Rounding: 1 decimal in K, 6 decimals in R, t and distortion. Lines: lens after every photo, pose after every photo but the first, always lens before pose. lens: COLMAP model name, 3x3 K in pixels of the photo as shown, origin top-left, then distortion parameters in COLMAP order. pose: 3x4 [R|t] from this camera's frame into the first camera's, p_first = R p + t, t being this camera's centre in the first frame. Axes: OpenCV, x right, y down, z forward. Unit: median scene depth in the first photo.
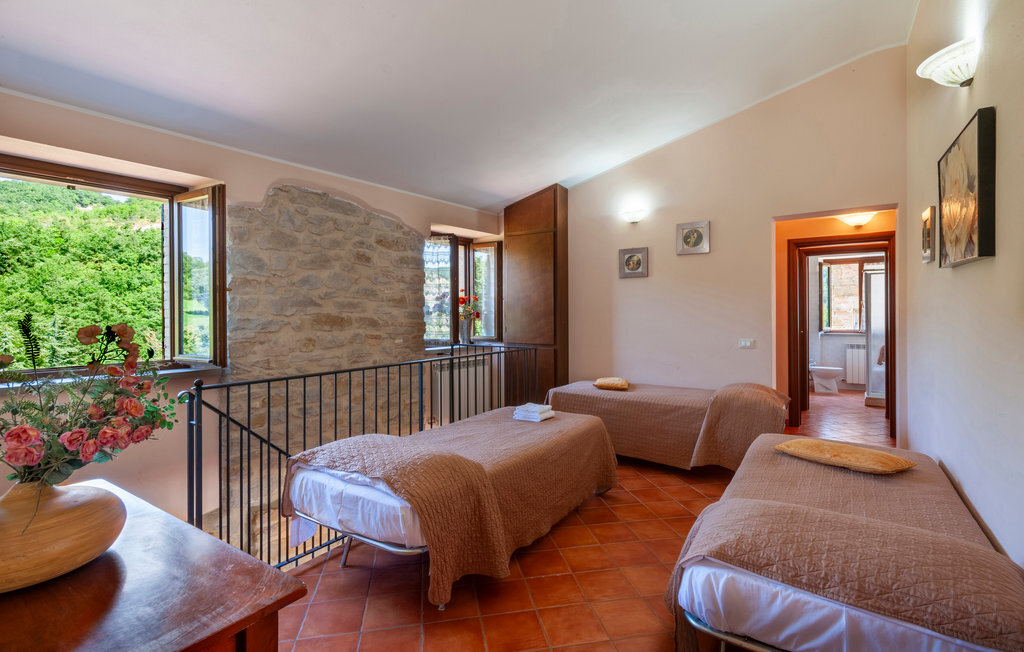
lens RADIAL K [[477.1, 0, 504.7], [0, 477.1, 320.2], [0, 0, 1]] dist [-0.000353, -0.000003]
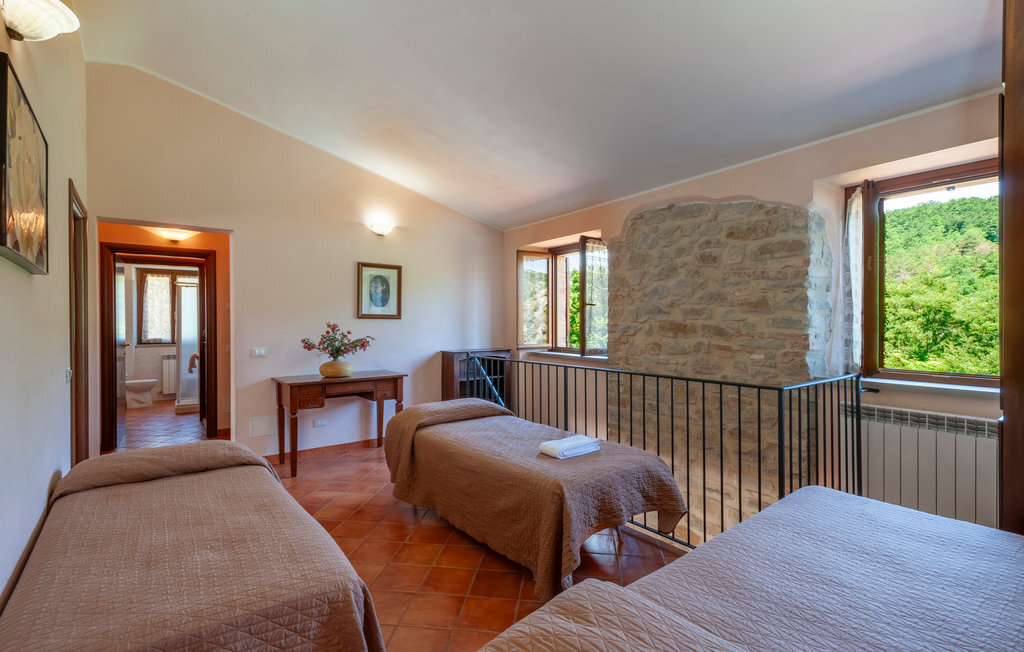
lens RADIAL K [[477.1, 0, 504.7], [0, 477.1, 320.2], [0, 0, 1]] dist [-0.000353, -0.000003]
pose [[-0.325883, 0.009018, -0.945367, 0.709050], [-0.003689, 0.999935, 0.010810, -0.023930], [0.945403, 0.007010, -0.325828, 0.966036]]
